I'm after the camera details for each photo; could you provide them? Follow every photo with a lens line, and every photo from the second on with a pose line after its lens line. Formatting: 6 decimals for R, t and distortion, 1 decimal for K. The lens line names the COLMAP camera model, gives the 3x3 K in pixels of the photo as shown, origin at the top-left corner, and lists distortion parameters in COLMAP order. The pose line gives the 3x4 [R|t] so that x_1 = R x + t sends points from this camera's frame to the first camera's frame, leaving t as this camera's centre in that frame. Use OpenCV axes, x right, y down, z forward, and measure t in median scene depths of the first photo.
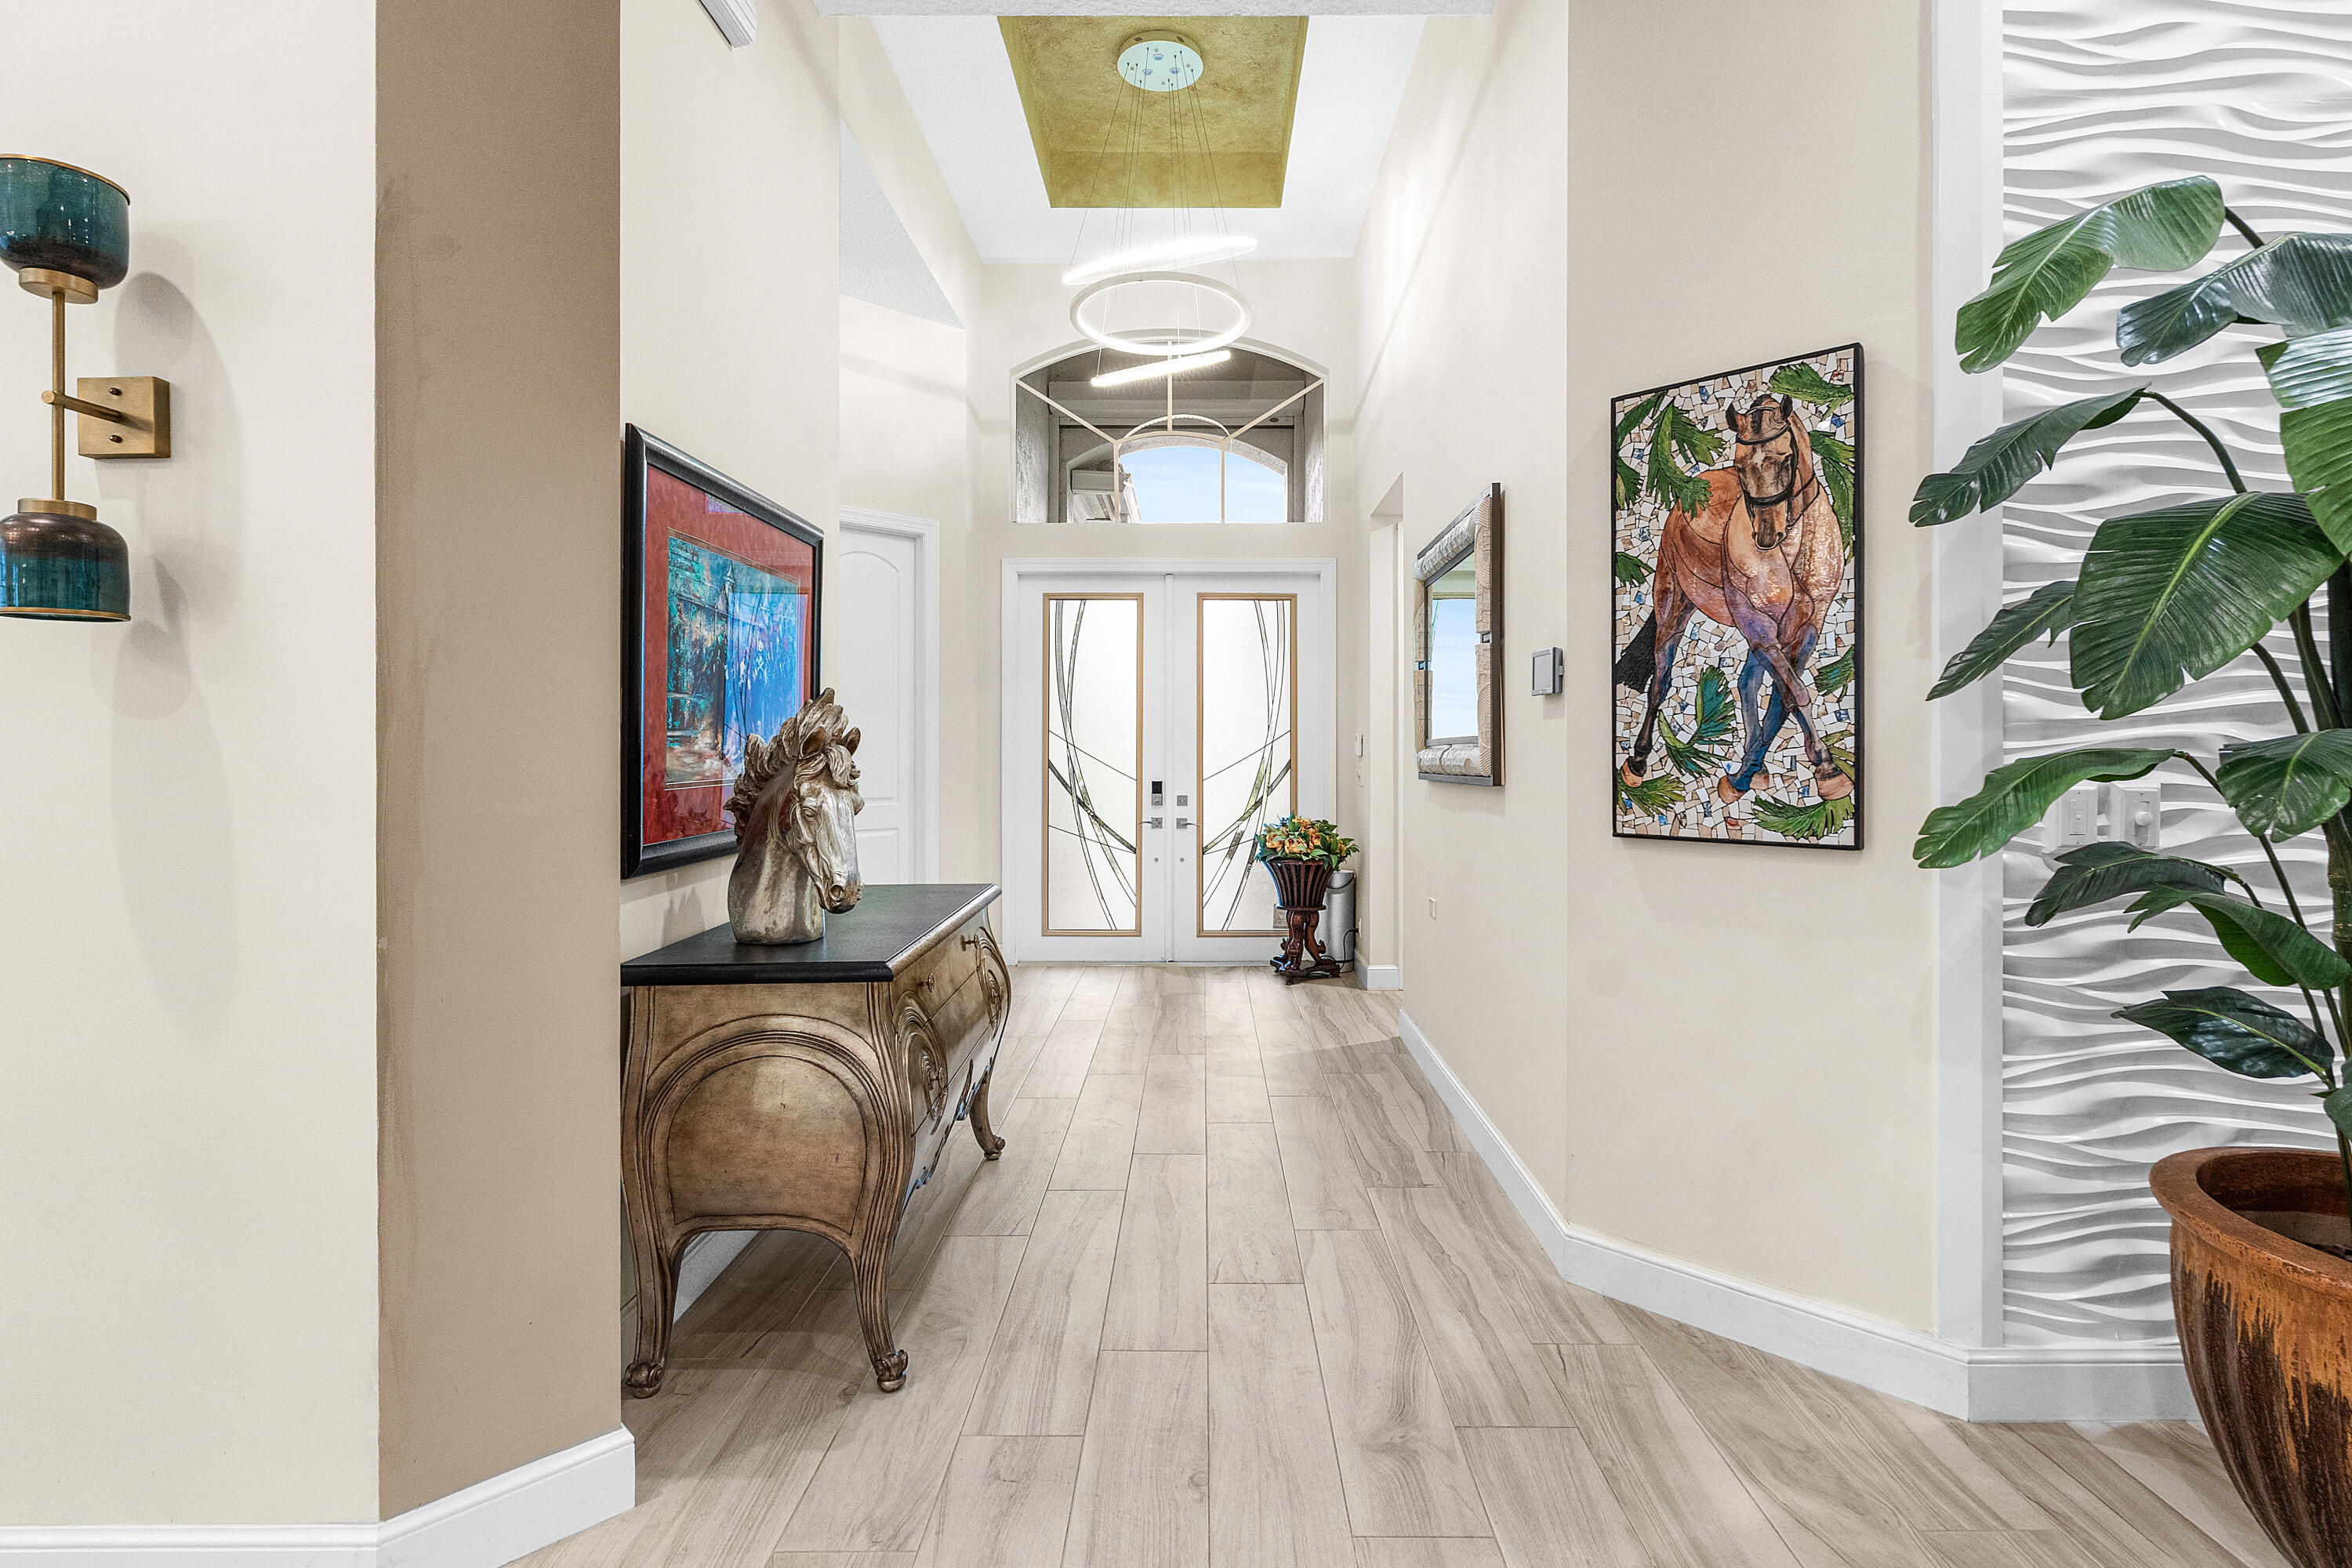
lens RADIAL K [[1153.9, 0, 1191.3], [0, 1153.9, 752.0], [0, 0, 1]] dist [0.001926, -0.000908]
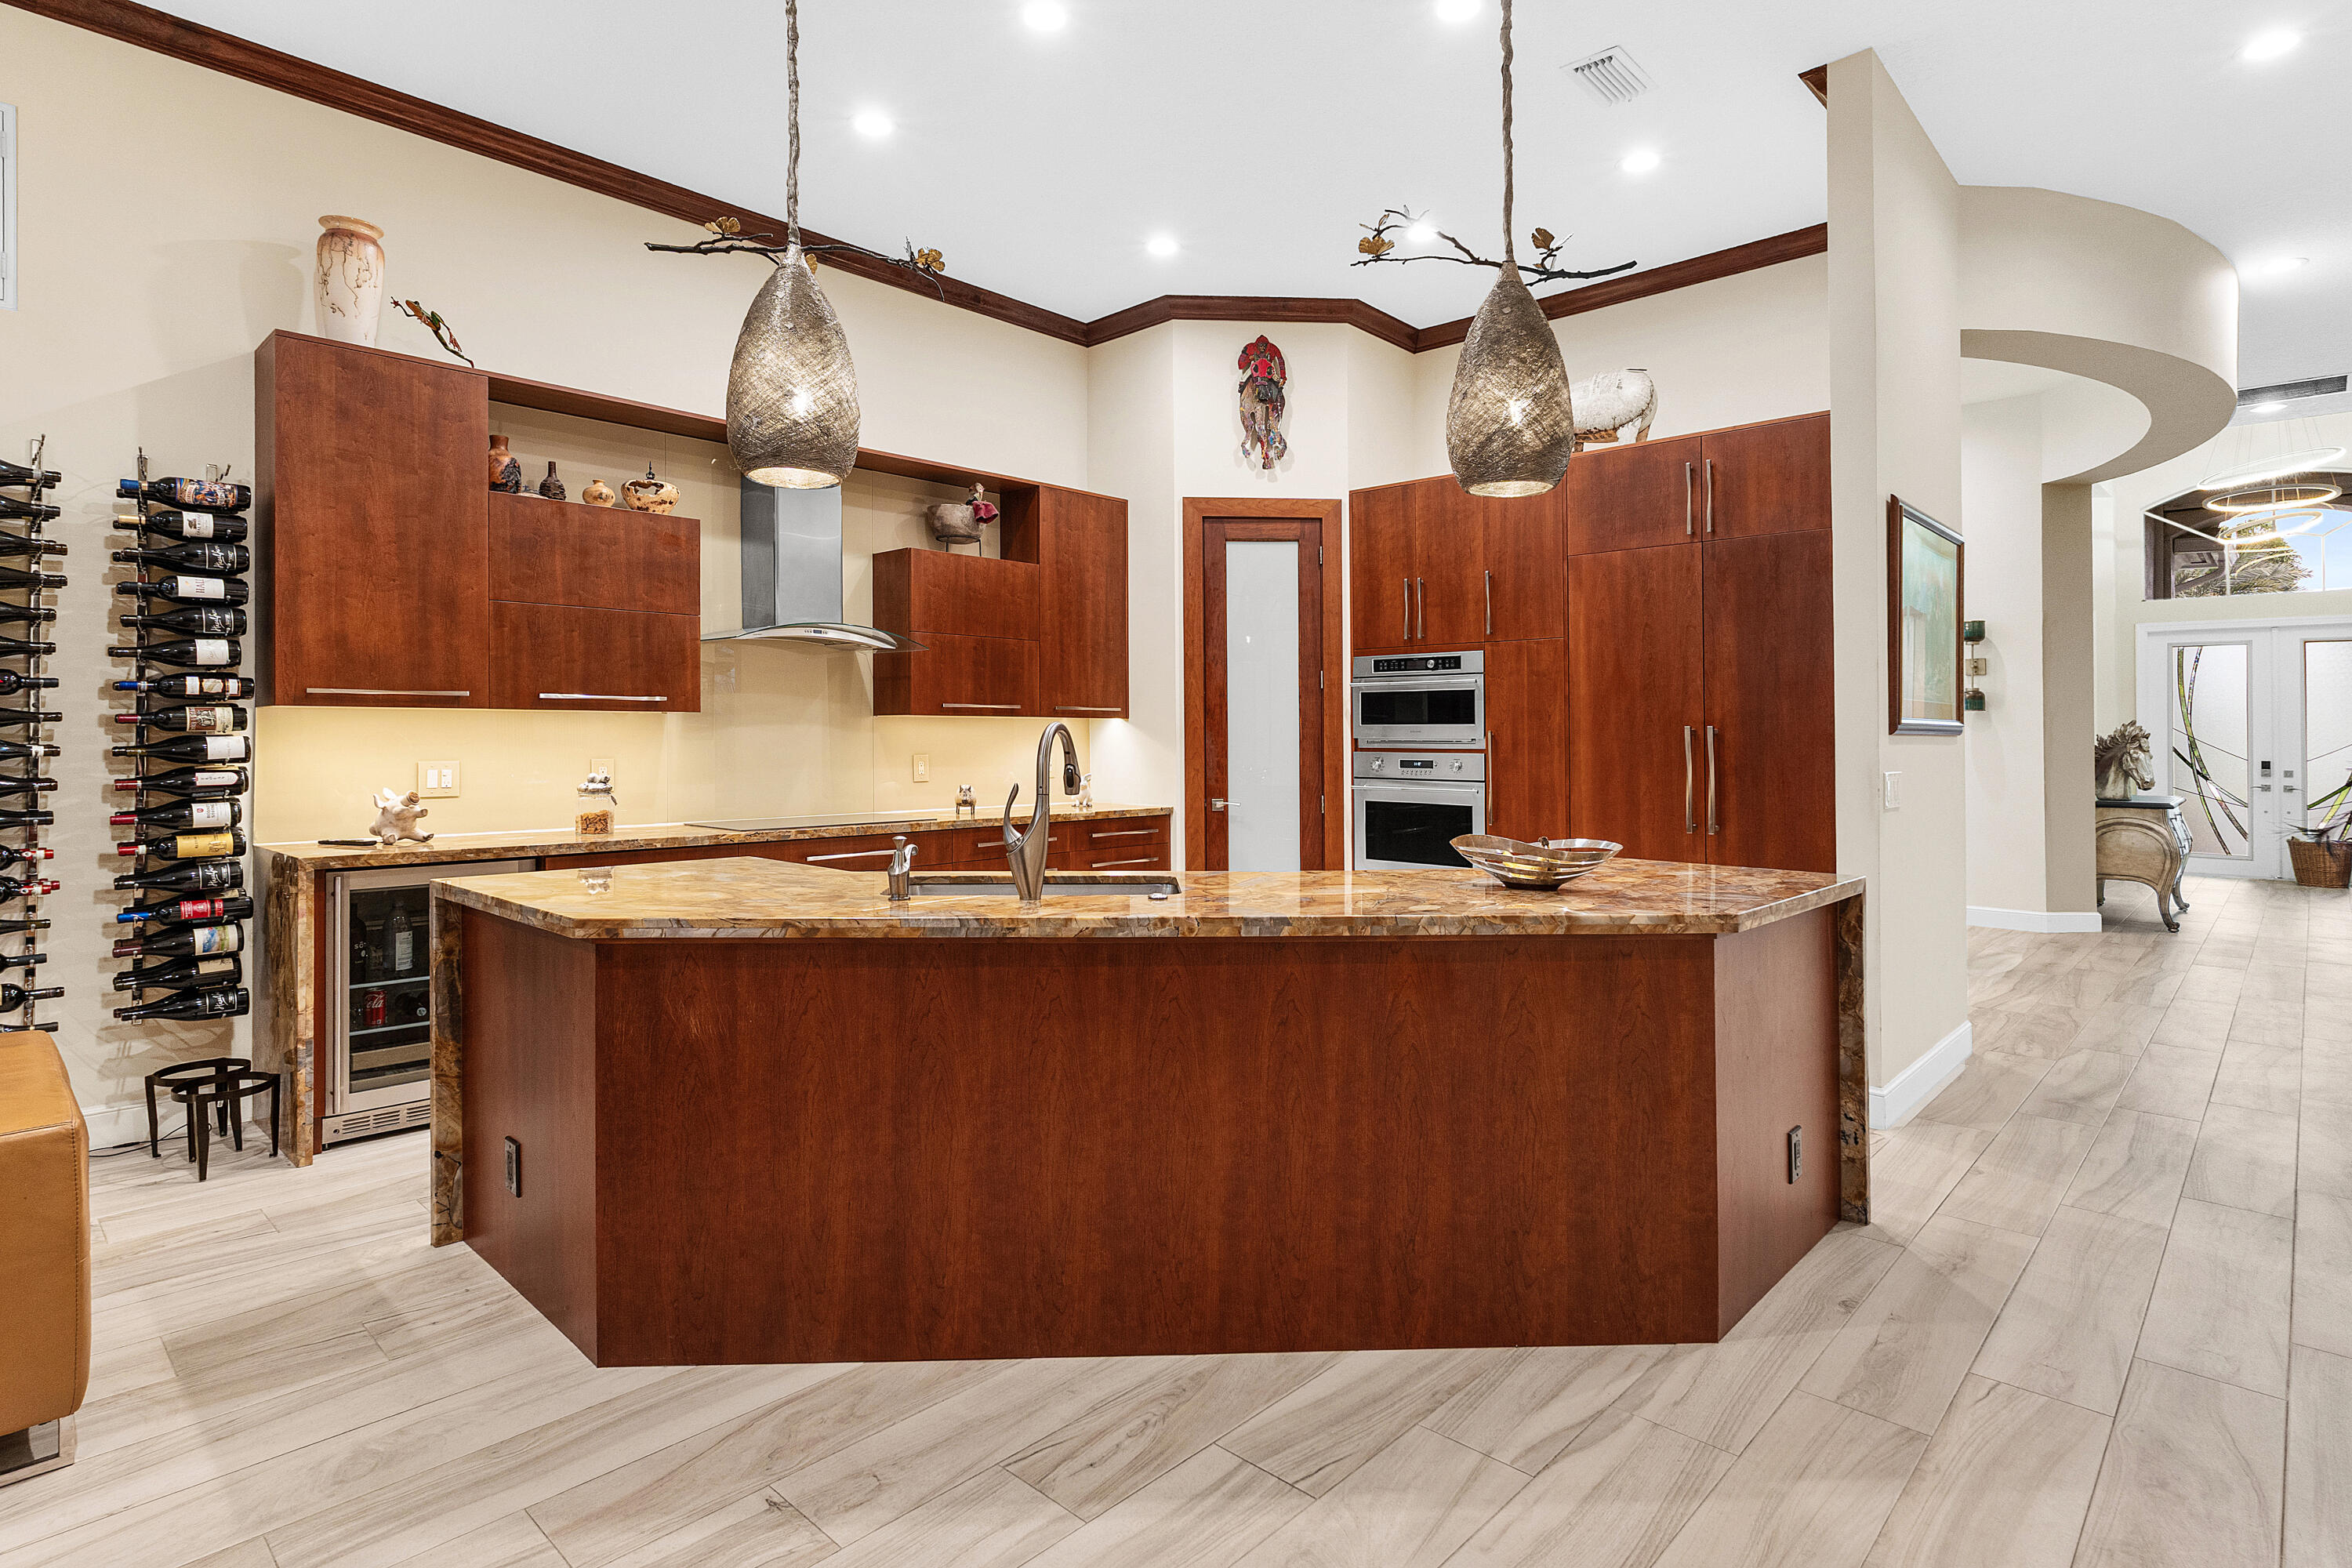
lens RADIAL K [[1153.9, 0, 1169.0], [0, 1153.9, 715.7], [0, 0, 1]] dist [0.001926, -0.000908]
pose [[0.722586, -0.009912, -0.691210, -0.021249], [-0.001671, 0.999869, -0.016086, -0.007780], [0.691279, 0.012778, 0.722475, -1.119679]]
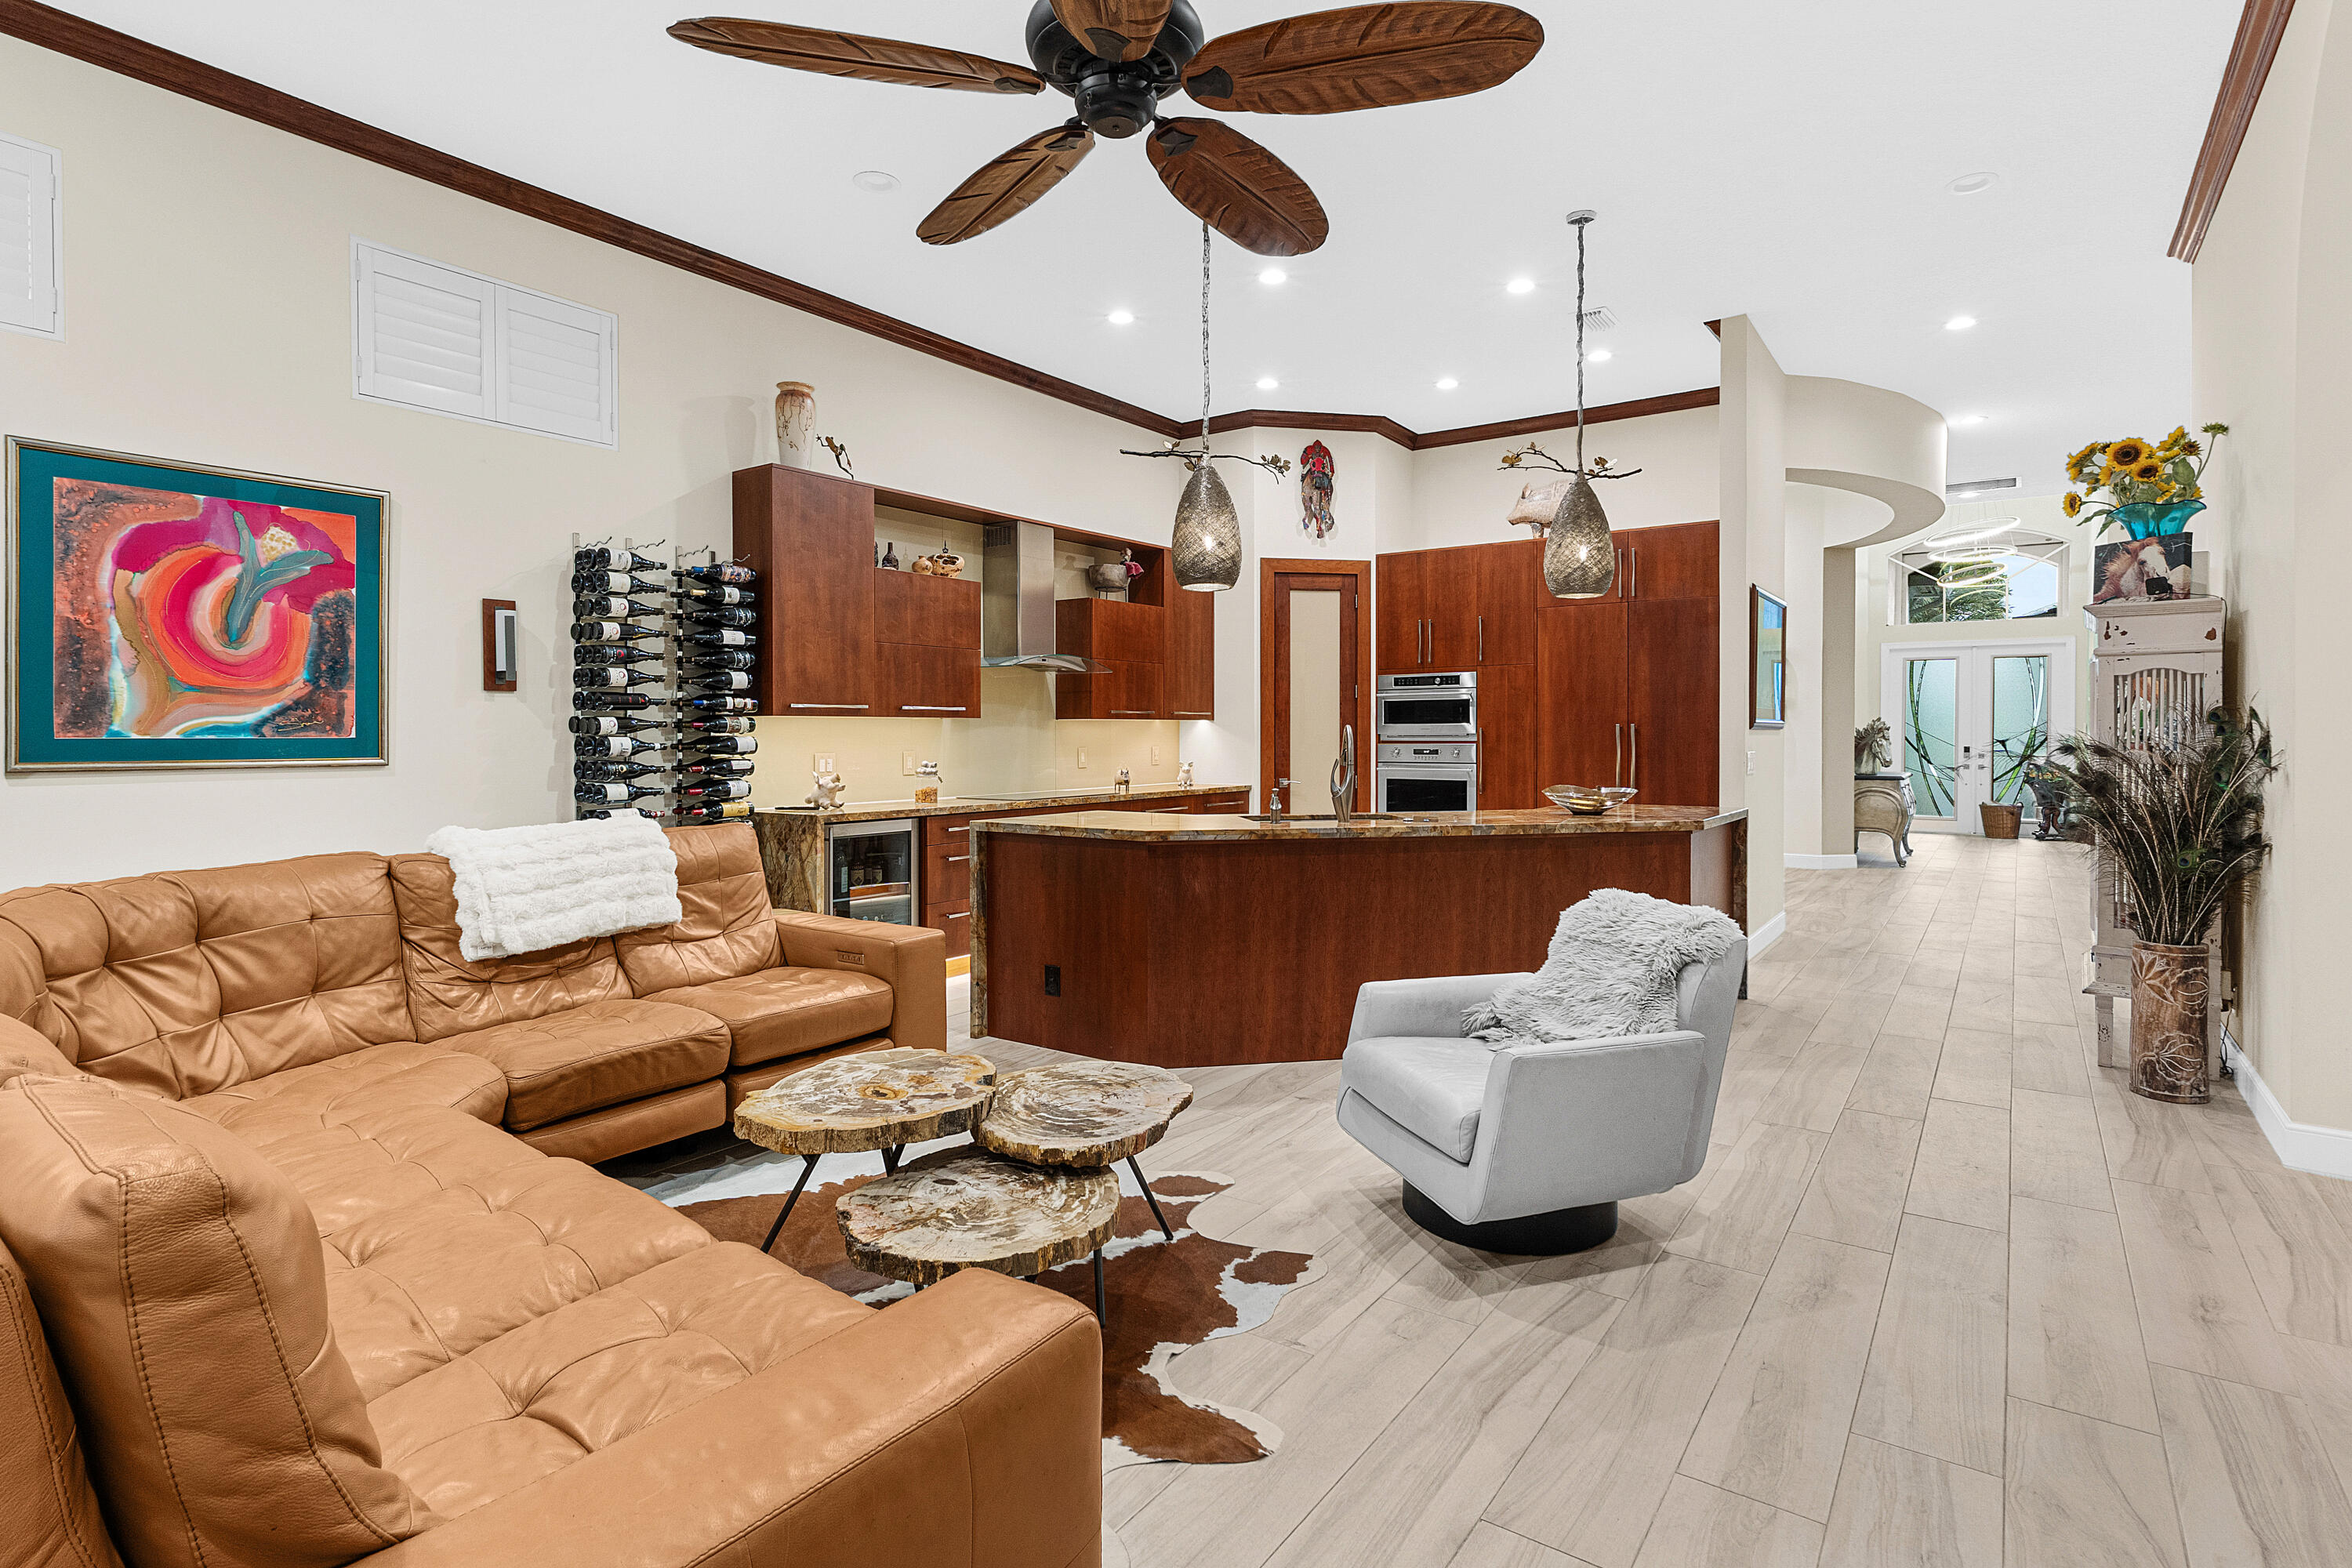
lens RADIAL K [[1153.9, 0, 1192.9], [0, 1153.9, 749.5], [0, 0, 1]] dist [0.001926, -0.000908]
pose [[0.823933, 0.004793, -0.566667, 0.000347], [0.004948, 0.999865, 0.015650, -0.008361], [0.566666, -0.015698, 0.823798, -1.479205]]
